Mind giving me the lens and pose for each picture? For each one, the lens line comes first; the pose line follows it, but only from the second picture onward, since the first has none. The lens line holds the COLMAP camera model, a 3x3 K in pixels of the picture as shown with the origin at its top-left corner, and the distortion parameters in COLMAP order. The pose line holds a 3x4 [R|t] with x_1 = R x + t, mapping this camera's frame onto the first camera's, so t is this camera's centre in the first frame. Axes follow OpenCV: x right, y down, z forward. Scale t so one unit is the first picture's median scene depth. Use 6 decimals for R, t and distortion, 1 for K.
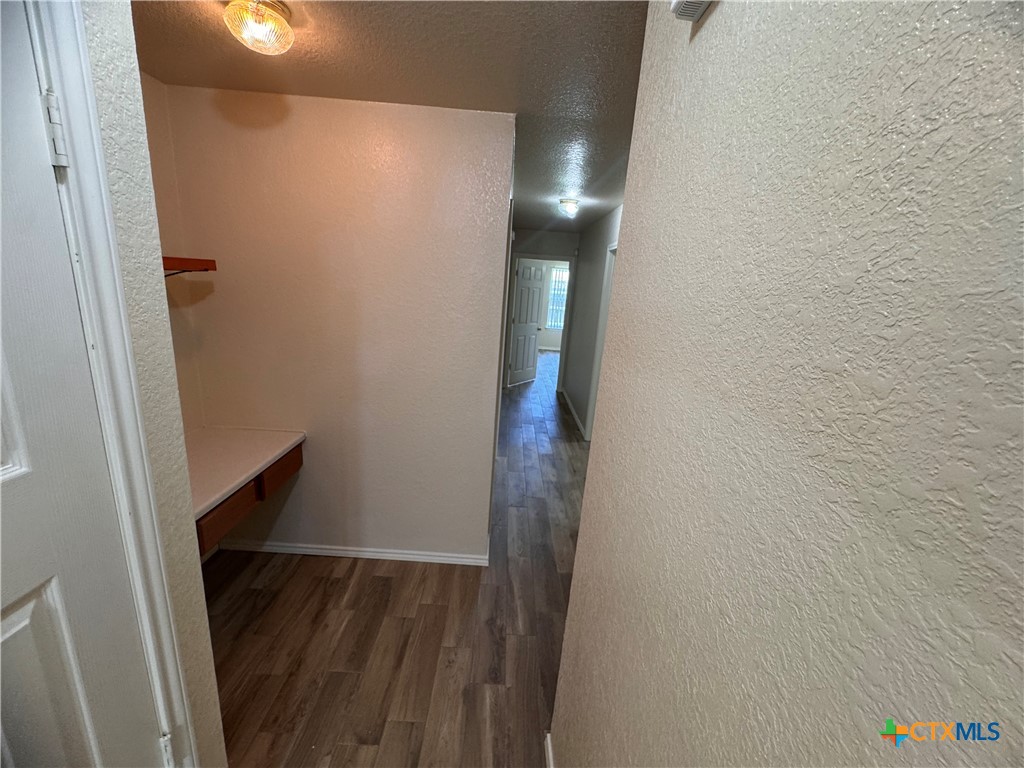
lens RADIAL K [[407.4, 0, 508.1], [0, 407.4, 383.9], [0, 0, 1]] dist [-0.004649, 0.000597]
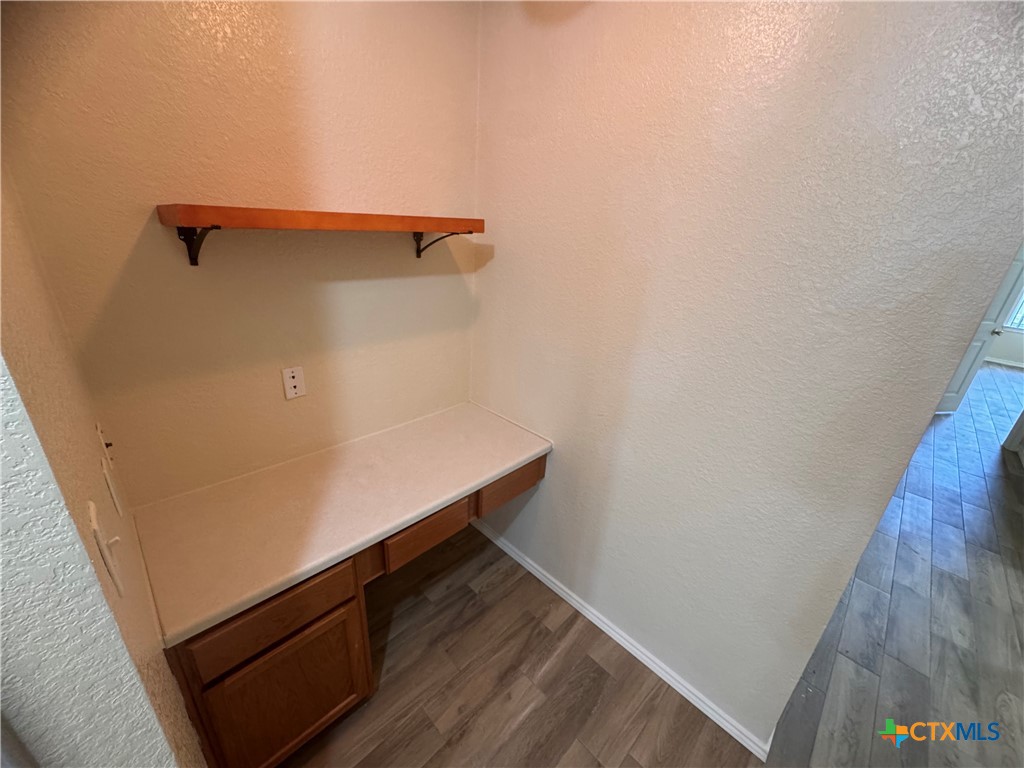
lens RADIAL K [[407.4, 0, 513.4], [0, 407.4, 384.7], [0, 0, 1]] dist [-0.004649, 0.000597]
pose [[0.716320, 0.244392, -0.653573, -0.062074], [-0.181213, 0.969676, 0.163983, -0.103709], [0.673830, 0.000971, 0.738886, 0.354053]]
